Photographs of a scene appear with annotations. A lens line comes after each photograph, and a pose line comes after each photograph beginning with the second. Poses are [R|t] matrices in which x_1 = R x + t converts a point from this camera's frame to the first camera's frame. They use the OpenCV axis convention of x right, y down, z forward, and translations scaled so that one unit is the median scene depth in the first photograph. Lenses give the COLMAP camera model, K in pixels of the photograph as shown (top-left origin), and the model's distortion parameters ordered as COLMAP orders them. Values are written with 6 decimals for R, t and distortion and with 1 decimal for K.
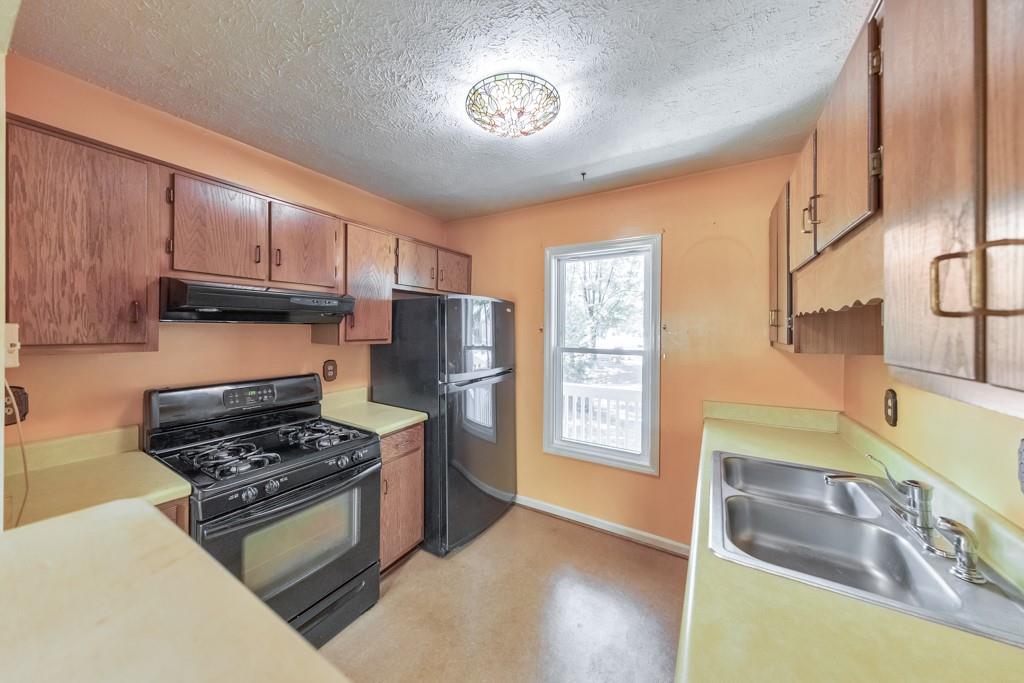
lens RADIAL K [[345.4, 0, 508.4], [0, 345.4, 332.7], [0, 0, 1]] dist [0.000828, 0.000004]
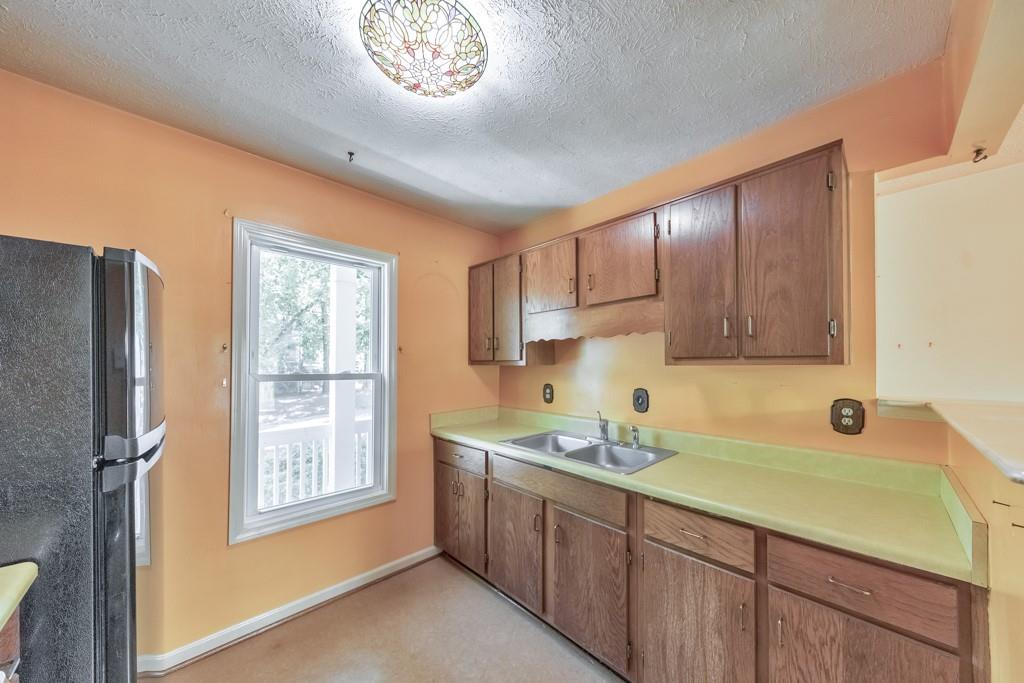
lens RADIAL K [[348.3, 0, 523.7], [0, 348.3, 362.1], [0, 0, 1]] dist [0.000575, -0.000035]
pose [[0.244718, 0.004245, 0.969585, -0.483381], [0.013654, 0.999876, -0.007824, 0.039007], [-0.969498, 0.015153, 0.244629, 0.431040]]
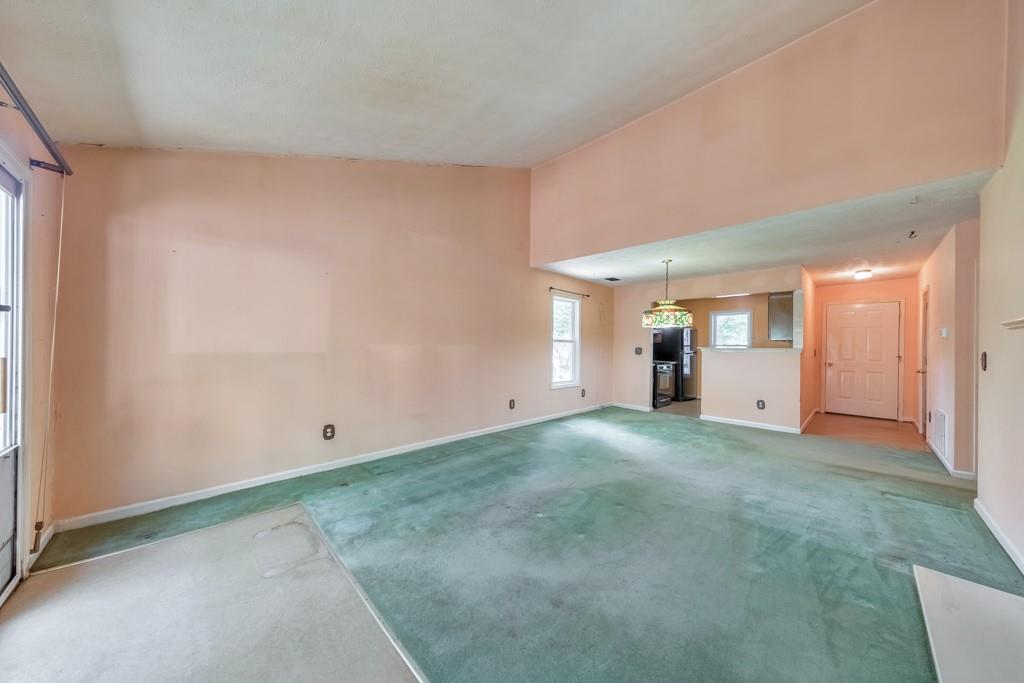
lens RADIAL K [[337.4, 0, 514.4], [0, 337.4, 342.2], [0, 0, 1]] dist [0.000473, -0.000222]
pose [[0.969506, 0.002298, -0.245056, -1.064244], [-0.008718, 0.999646, -0.025120, 0.143164], [0.244912, 0.026490, 0.969183, -2.969303]]
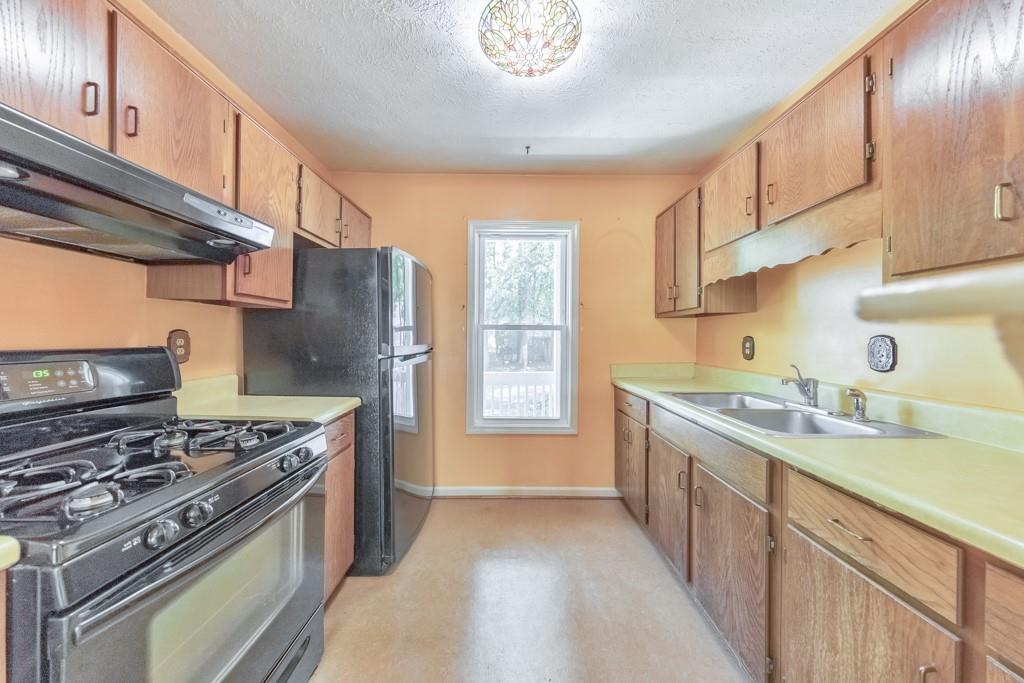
lens RADIAL K [[337.4, 0, 514.4], [0, 337.4, 342.2], [0, 0, 1]] dist [0.000473, -0.000222]
pose [[0.850050, -0.008499, 0.526633, -0.355372], [0.007979, 0.999963, 0.003258, 0.114533], [-0.526641, 0.001432, 0.850087, 0.181055]]
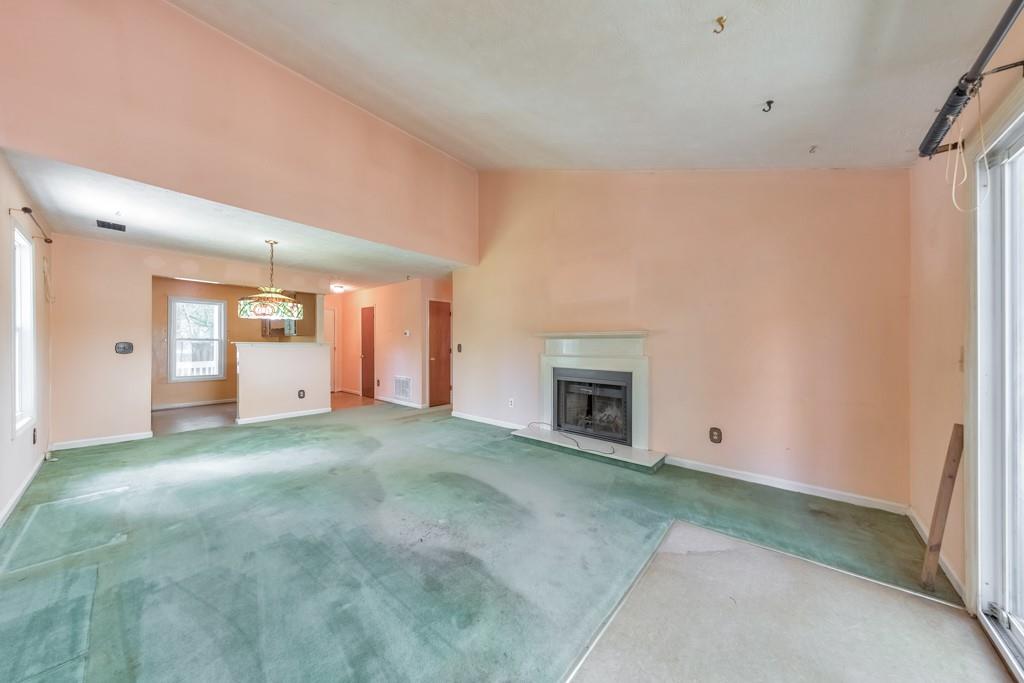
lens RADIAL K [[329.1, 0, 515.8], [0, 329.1, 344.7], [0, 0, 1]] dist [0.000199, -0.000024]
pose [[0.145629, -0.003114, 0.989334, -2.310014], [0.007681, 0.999968, 0.002017, 0.133258], [-0.989309, 0.007306, 0.145648, -2.190053]]
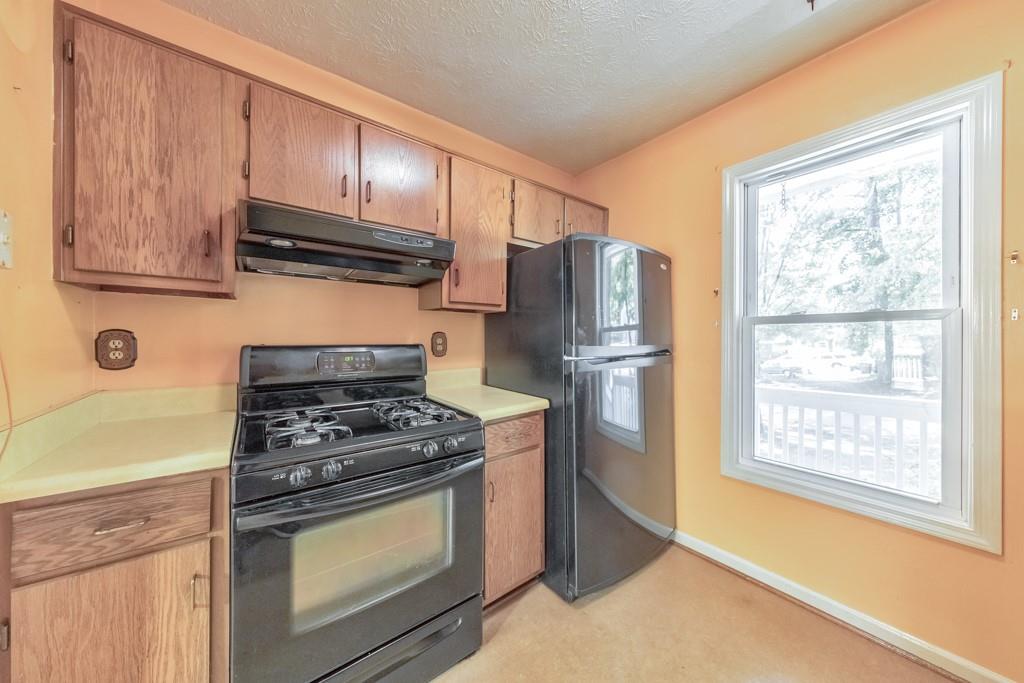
lens RADIAL K [[337.4, 0, 514.4], [0, 337.4, 342.2], [0, 0, 1]] dist [0.000473, -0.000222]
pose [[0.932904, -0.003510, -0.360107, -0.045578], [0.000877, 0.999972, -0.007476, 0.120820], [0.360123, 0.006658, 0.932881, 0.314451]]
